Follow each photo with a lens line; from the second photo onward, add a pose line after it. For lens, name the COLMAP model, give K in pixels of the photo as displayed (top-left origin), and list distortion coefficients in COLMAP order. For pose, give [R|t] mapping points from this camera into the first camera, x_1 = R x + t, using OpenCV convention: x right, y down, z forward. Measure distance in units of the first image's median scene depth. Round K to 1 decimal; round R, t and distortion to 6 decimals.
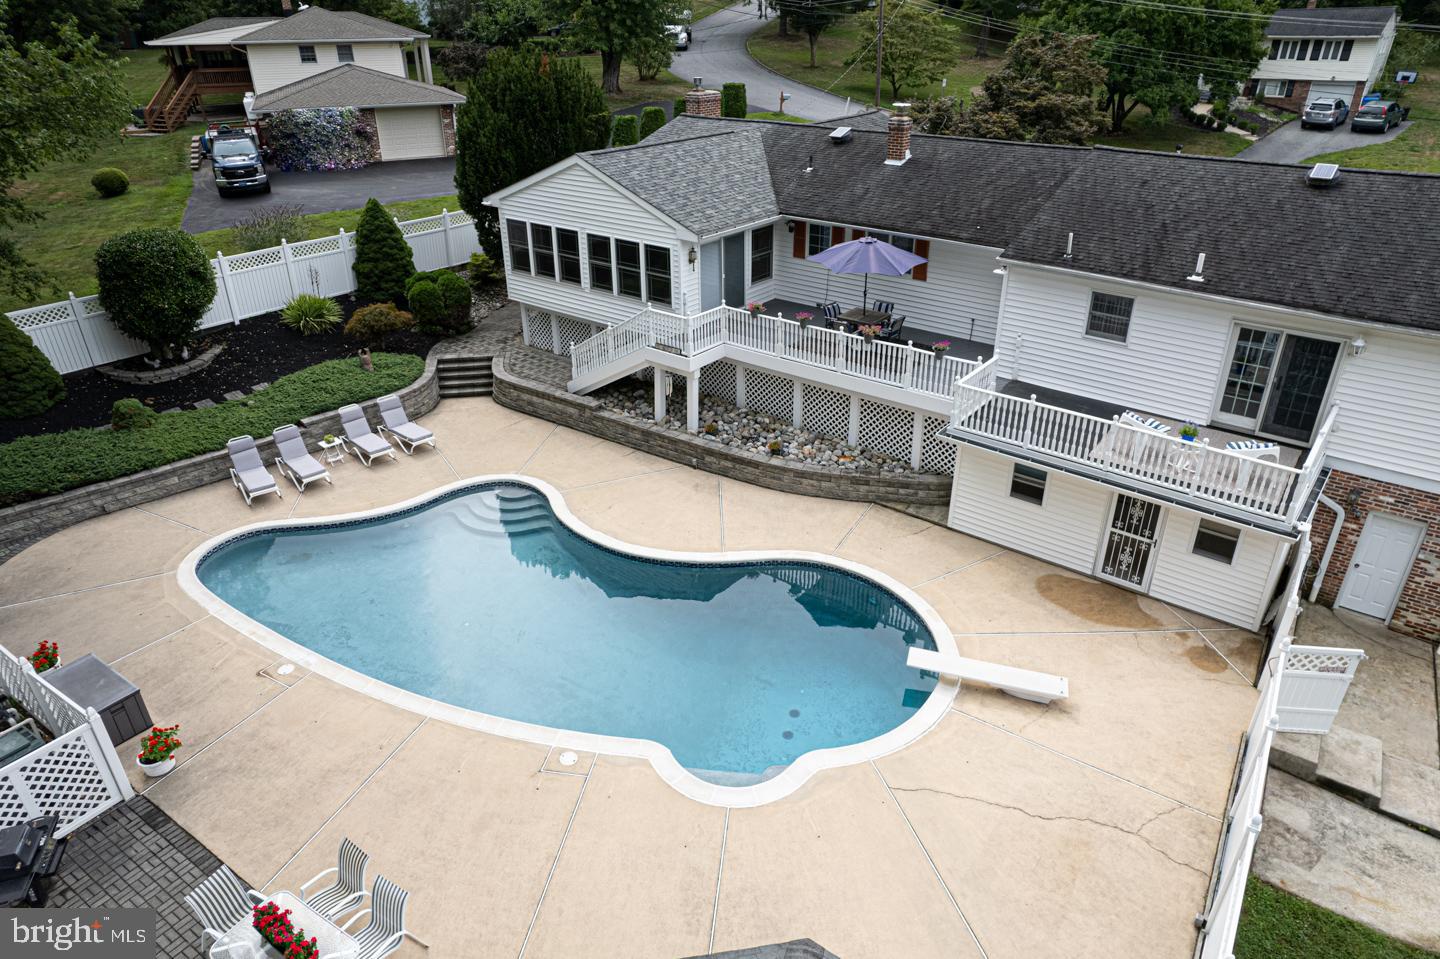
lens RADIAL K [[904.8, 0, 720.0], [0, 904.8, 479.5], [0, 0, 1]] dist [-0.083108, 0.080814]
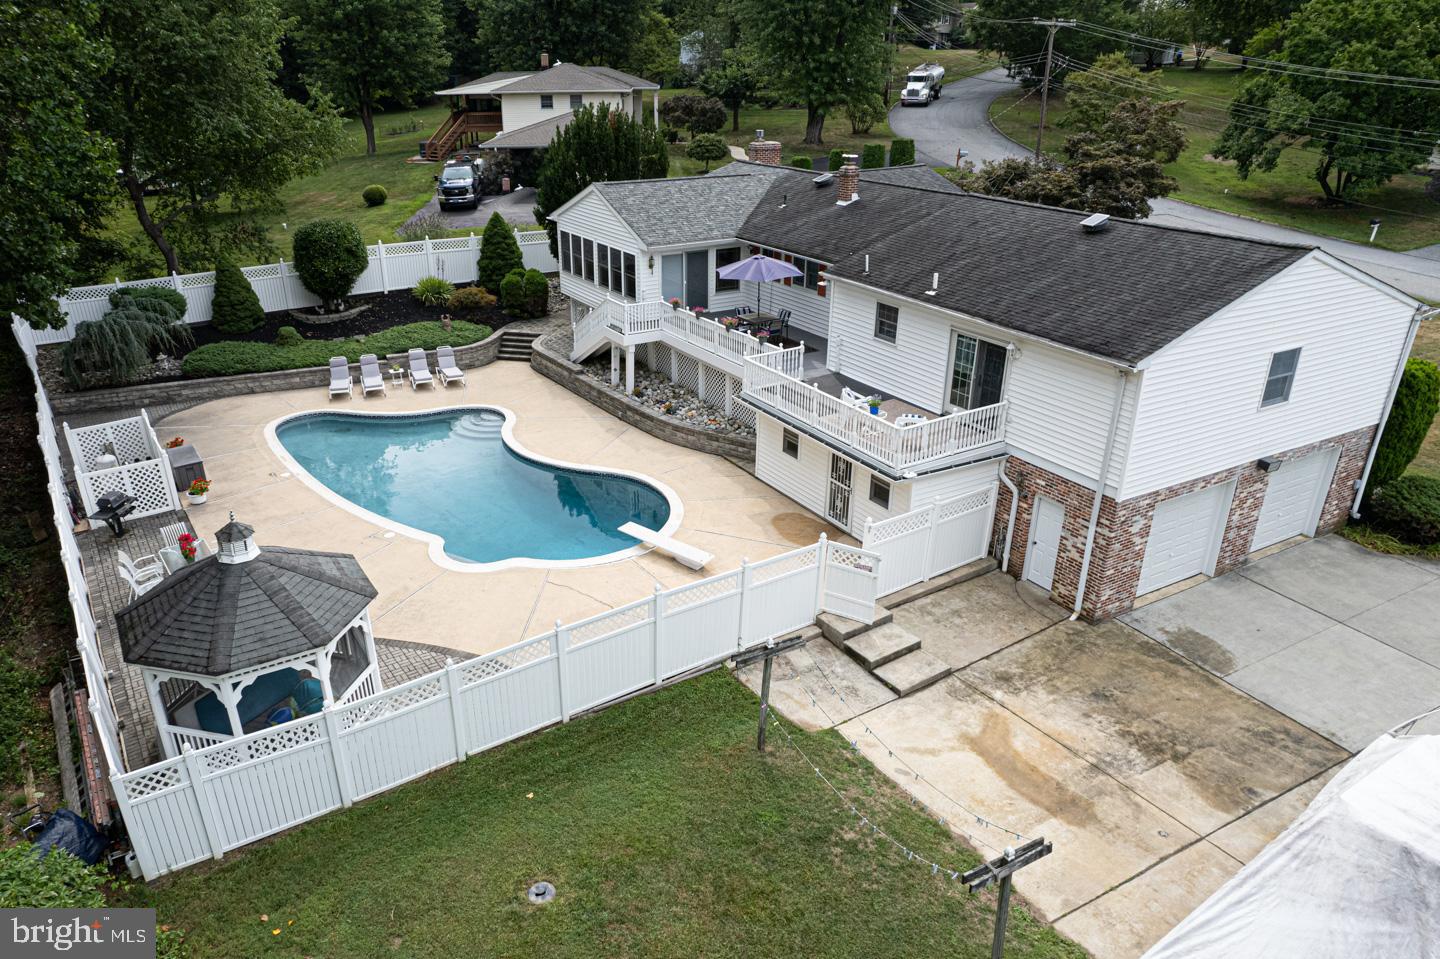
lens RADIAL K [[930.8, 0, 654.3], [0, 930.8, 497.2], [0, 0, 1]] dist [-0.061813, 0.046830]
pose [[0.926987, 0.160134, -0.339192, 0.479161], [-0.174440, 0.984596, -0.011901, 0.102769], [0.332062, 0.070201, 0.940642, -0.245487]]
